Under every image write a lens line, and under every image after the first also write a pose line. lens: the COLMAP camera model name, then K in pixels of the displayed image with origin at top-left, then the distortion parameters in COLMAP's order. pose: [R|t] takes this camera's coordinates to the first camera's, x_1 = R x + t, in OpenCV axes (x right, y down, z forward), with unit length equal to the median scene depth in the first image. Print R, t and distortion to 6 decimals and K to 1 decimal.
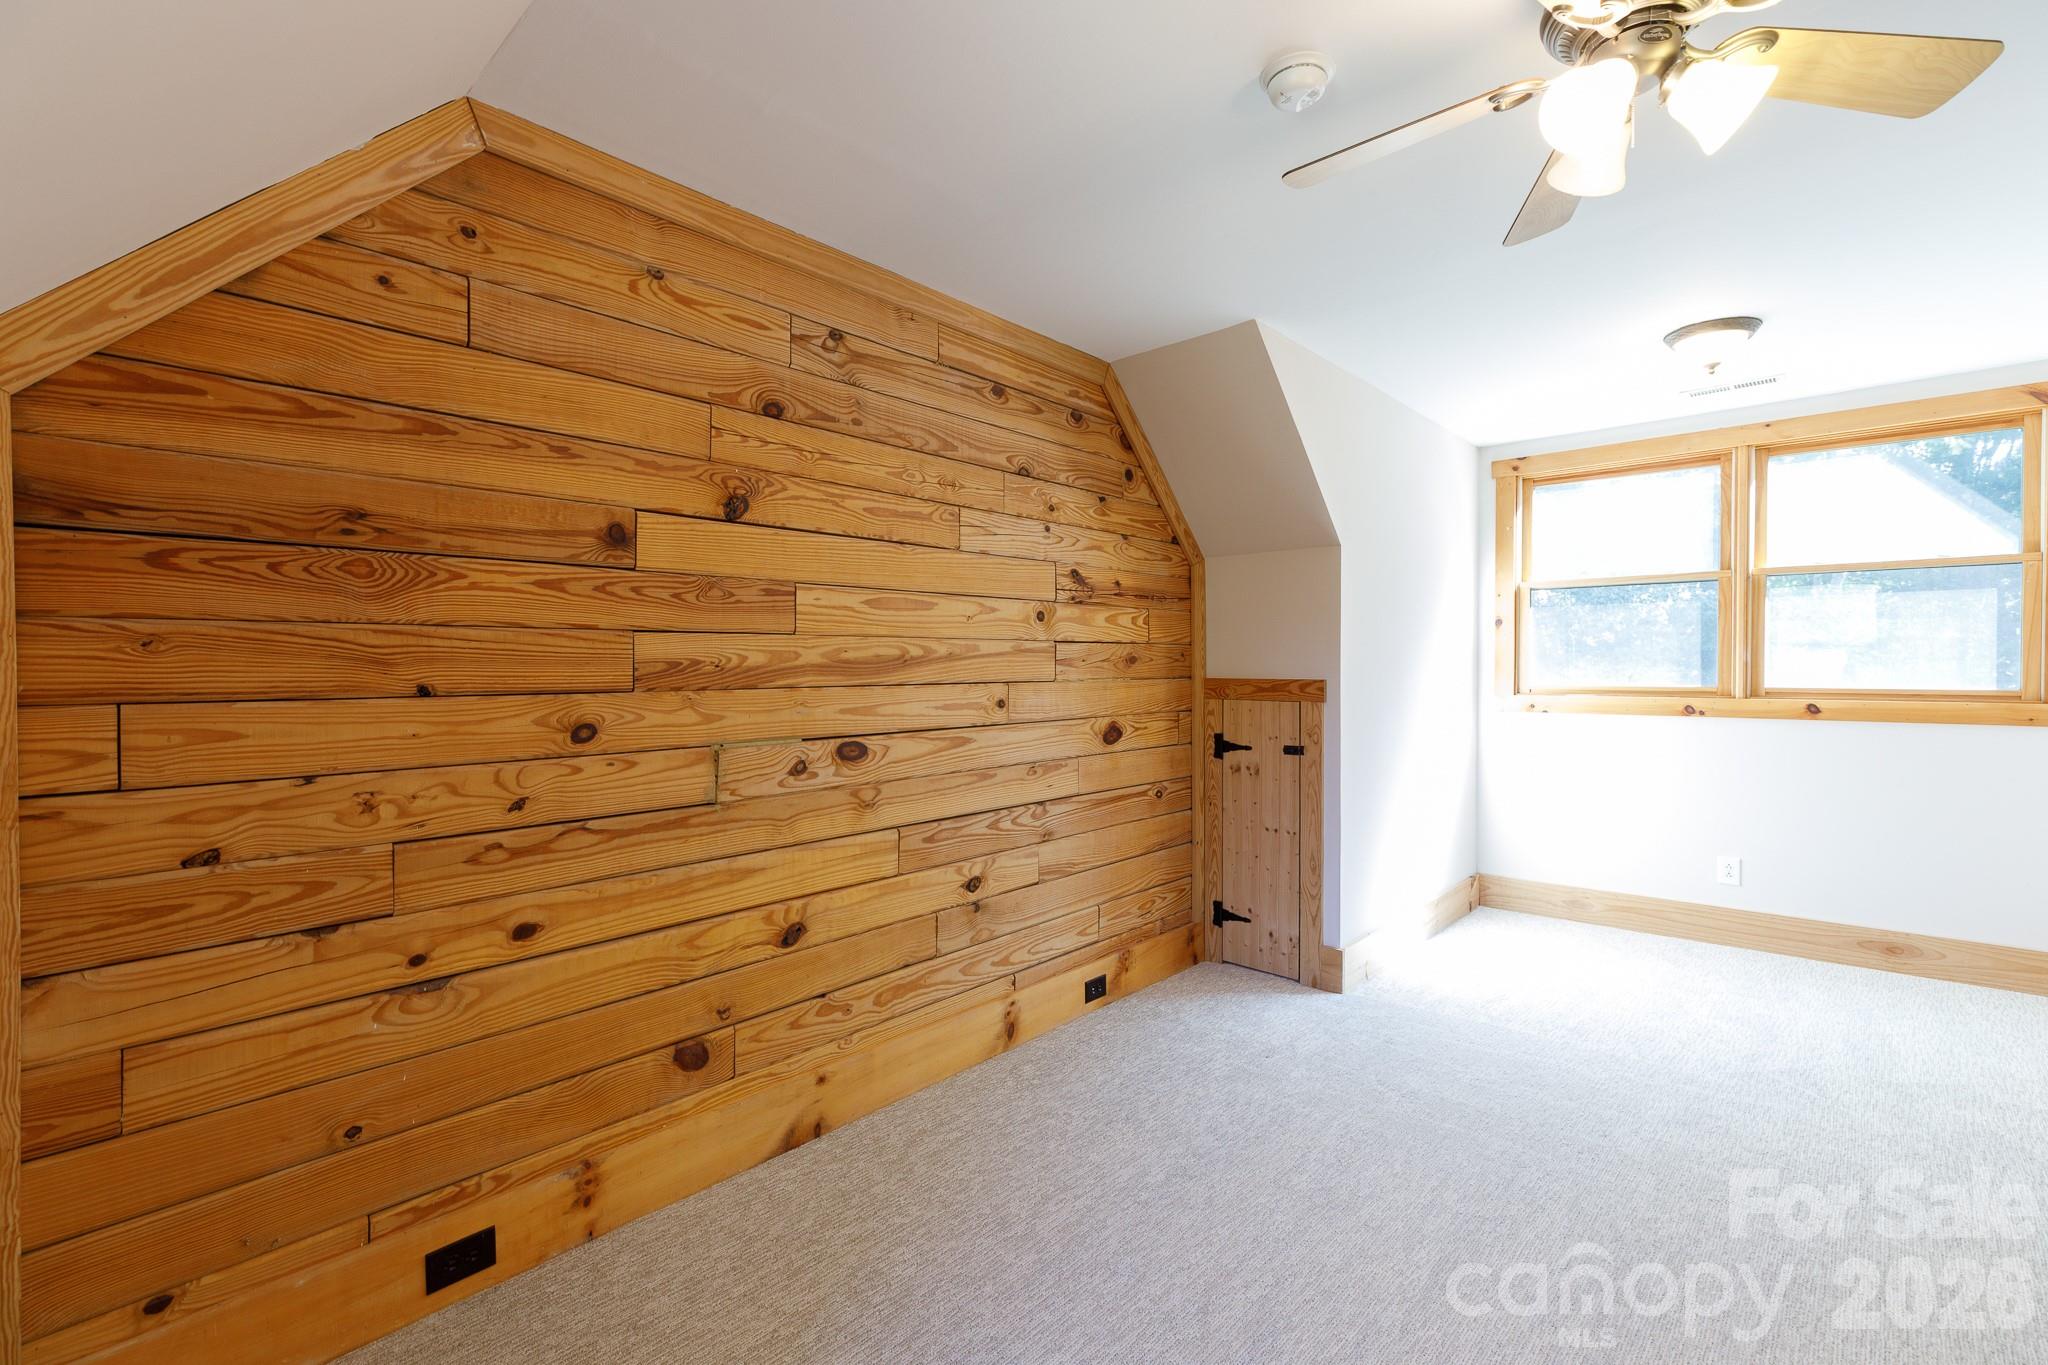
lens RADIAL K [[914.2, 0, 1023.8], [0, 914.2, 671.7], [0, 0, 1]] dist [0.004341, -0.000383]
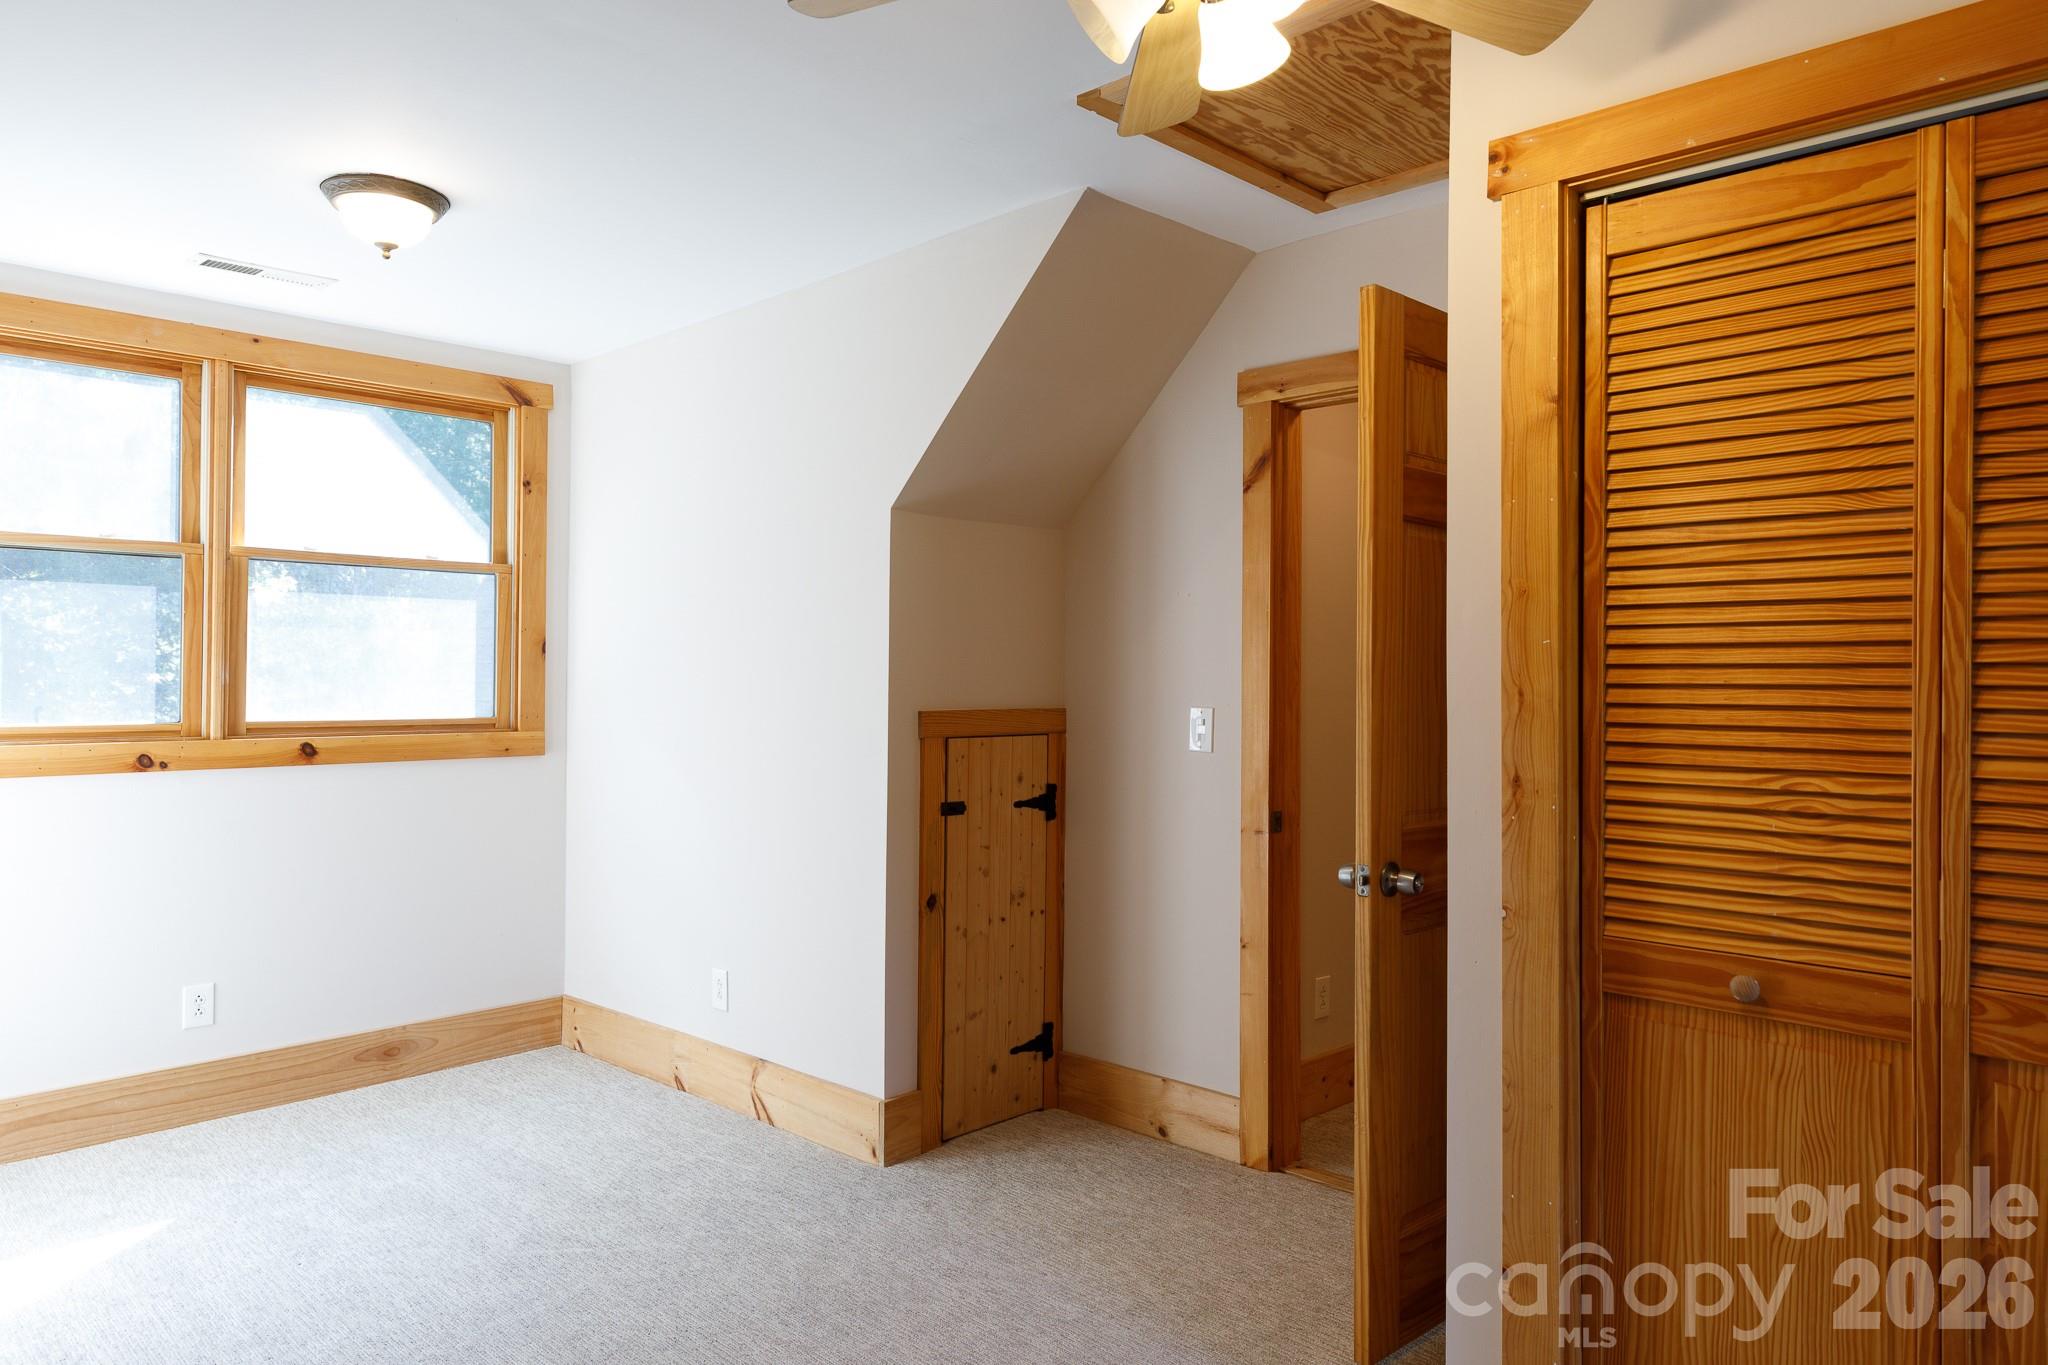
lens RADIAL K [[1335.0, 0, 1023.1], [0, 1335.0, 671.4], [0, 0, 1]] dist [0.002037, 0.001088]
pose [[0.031504, 0.011239, 0.999440, -0.165172], [0.005342, 0.999921, -0.011413, -0.005917], [-0.999489, 0.005698, 0.031441, 0.390538]]
